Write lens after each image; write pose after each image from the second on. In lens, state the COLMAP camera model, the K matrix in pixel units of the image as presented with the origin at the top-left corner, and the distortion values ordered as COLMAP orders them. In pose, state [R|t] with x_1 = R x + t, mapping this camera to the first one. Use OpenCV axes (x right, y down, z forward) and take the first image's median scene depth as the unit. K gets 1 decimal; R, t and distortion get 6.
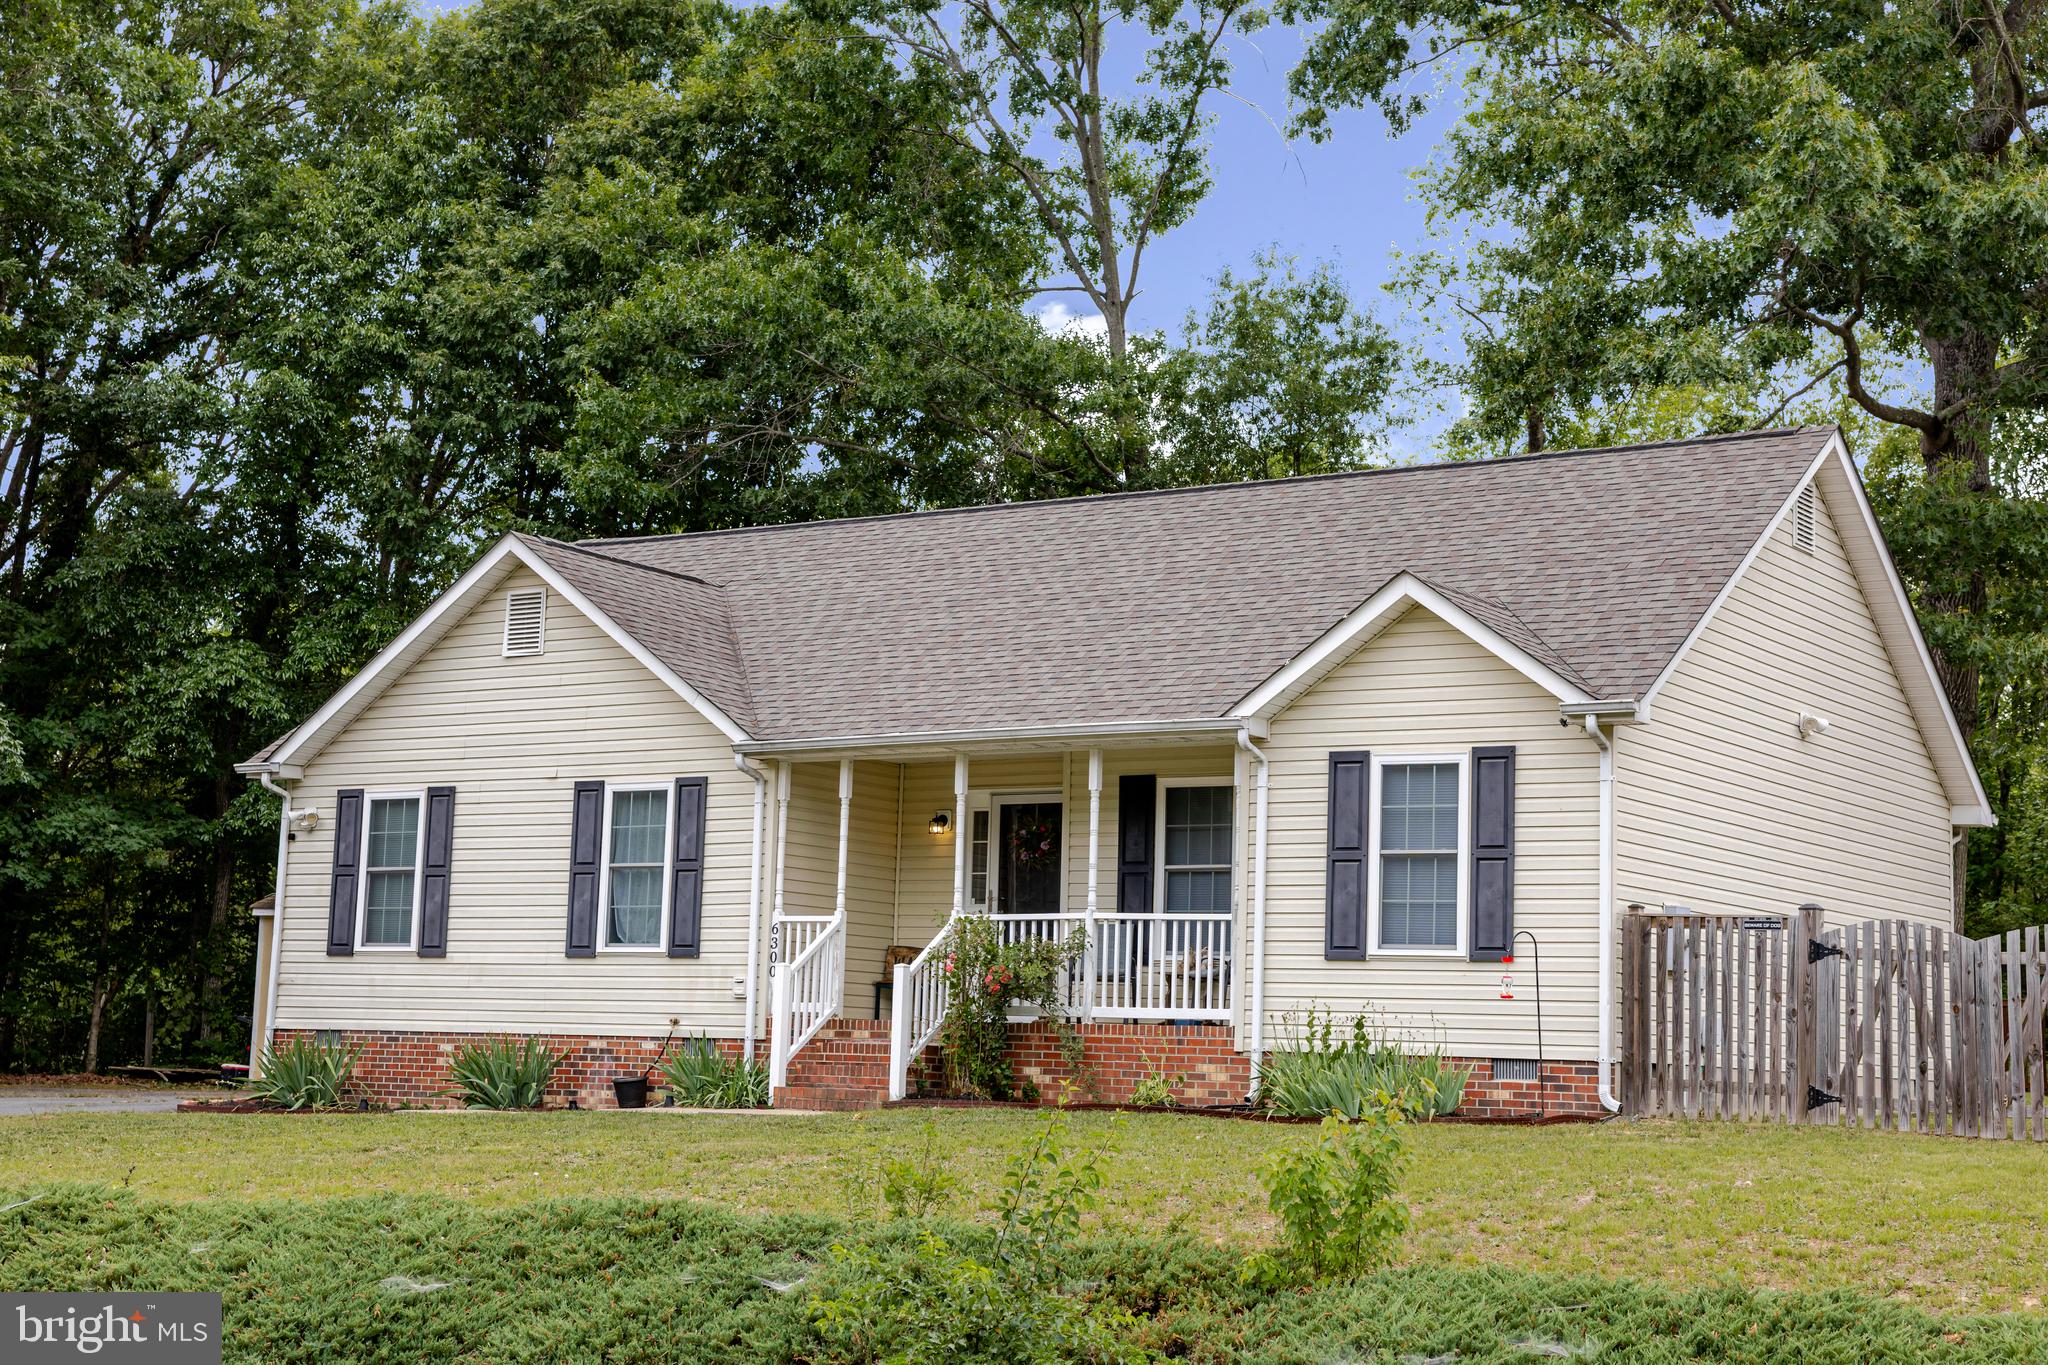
lens RADIAL K [[3051.8, 0, 1019.4], [0, 3051.8, 663.8], [0, 0, 1]] dist [0.017597, -0.008084]
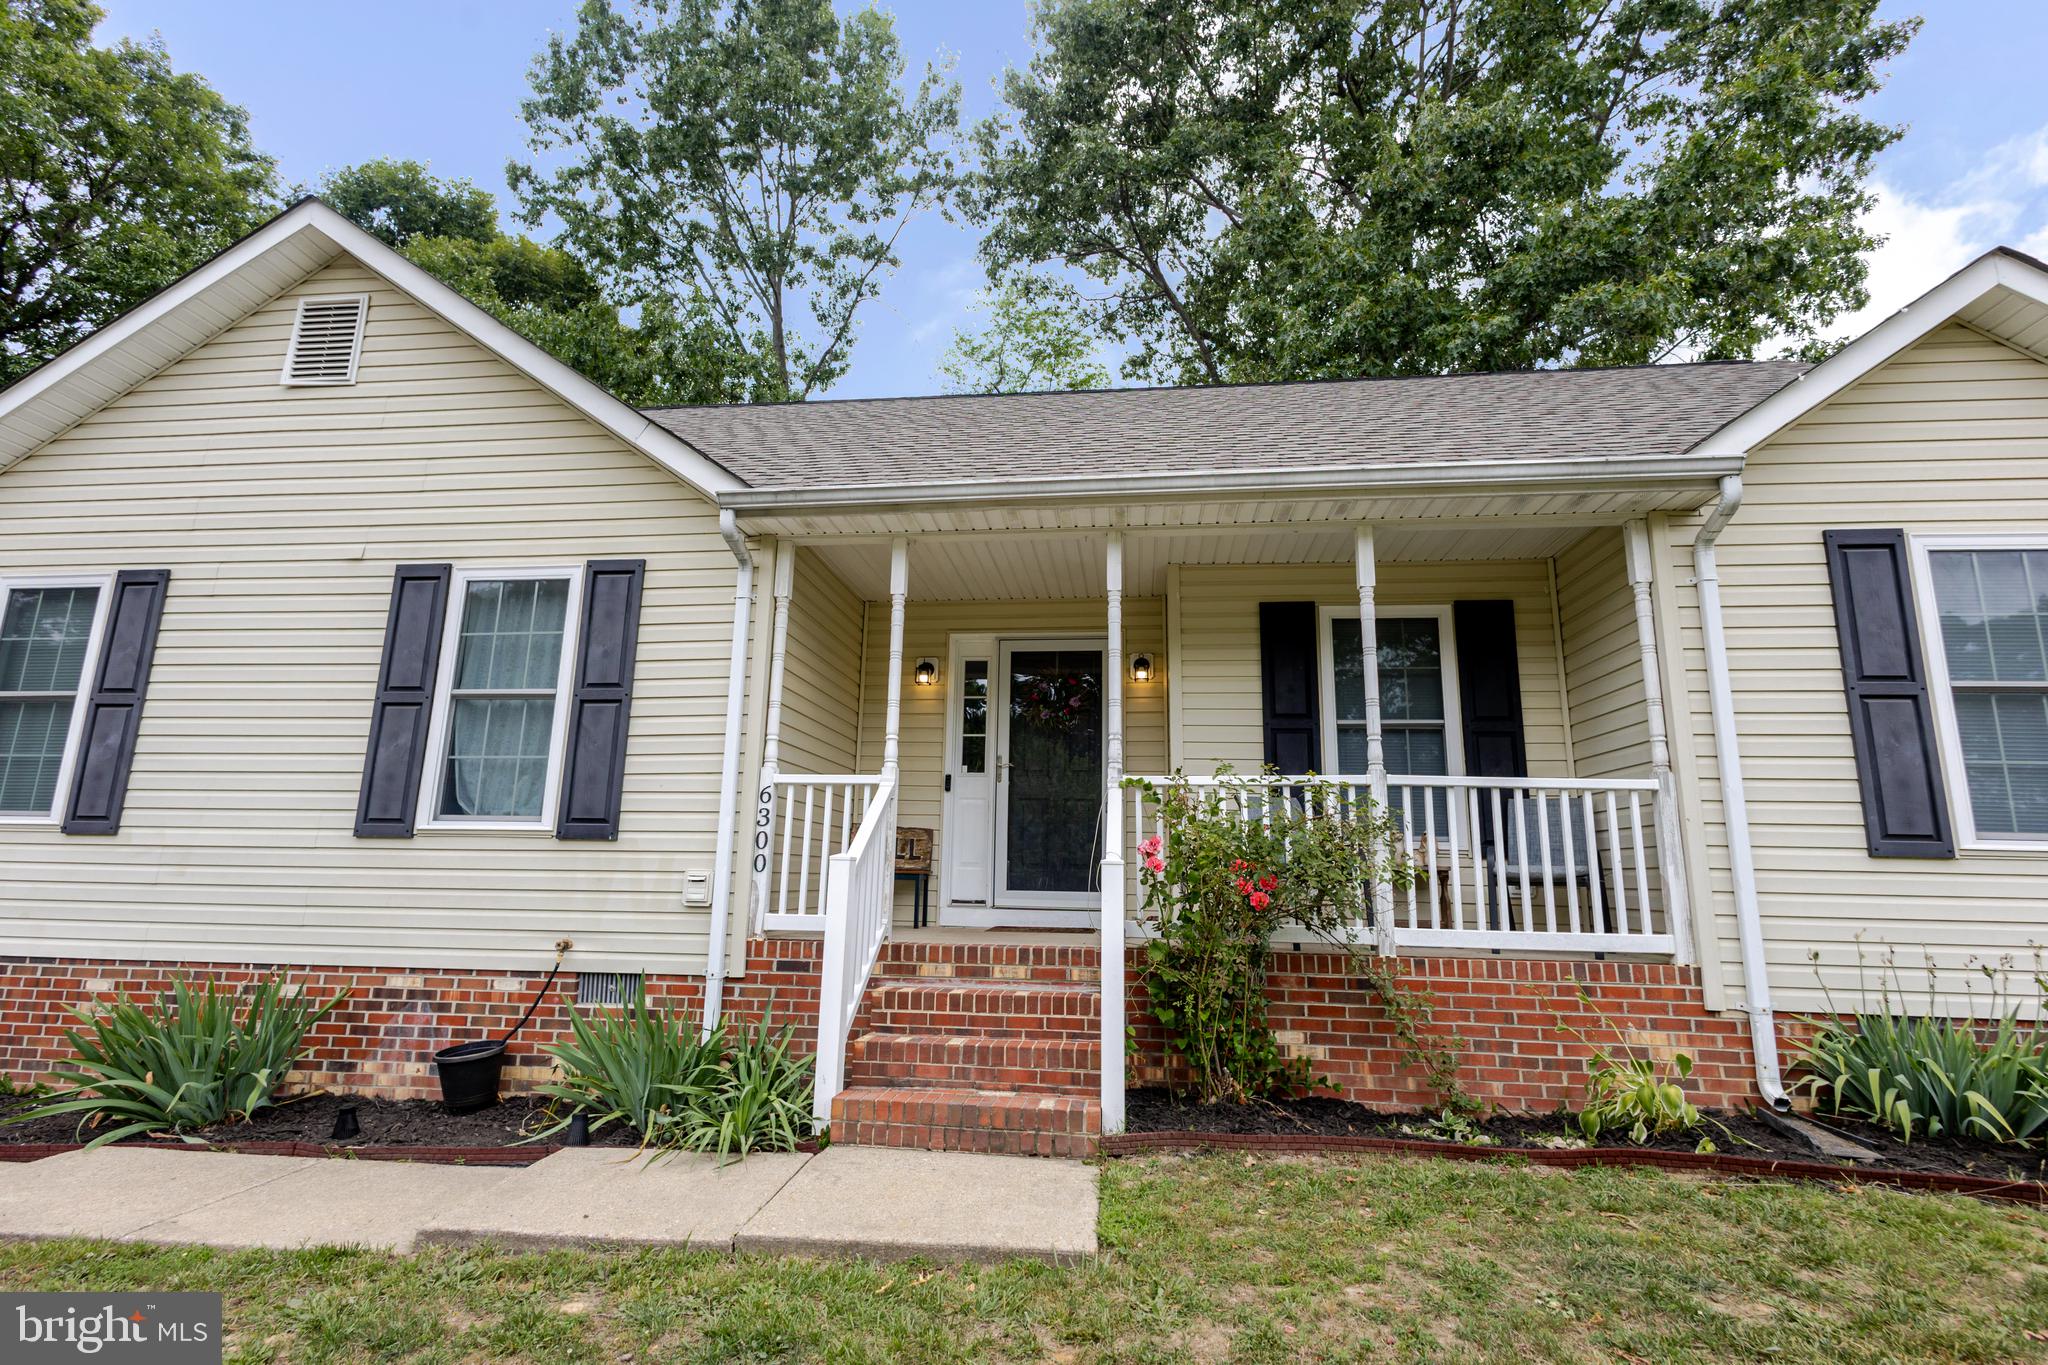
lens RADIAL K [[962.8, 0, 1024.0], [0, 962.8, 682.5], [0, 0, 1]] dist [0.017246, -0.007149]
pose [[0.891013, 0.075651, 0.447631, -0.118442], [-0.051396, 0.996488, -0.066105, 0.071234], [-0.451060, 0.035894, 0.891772, 0.765639]]
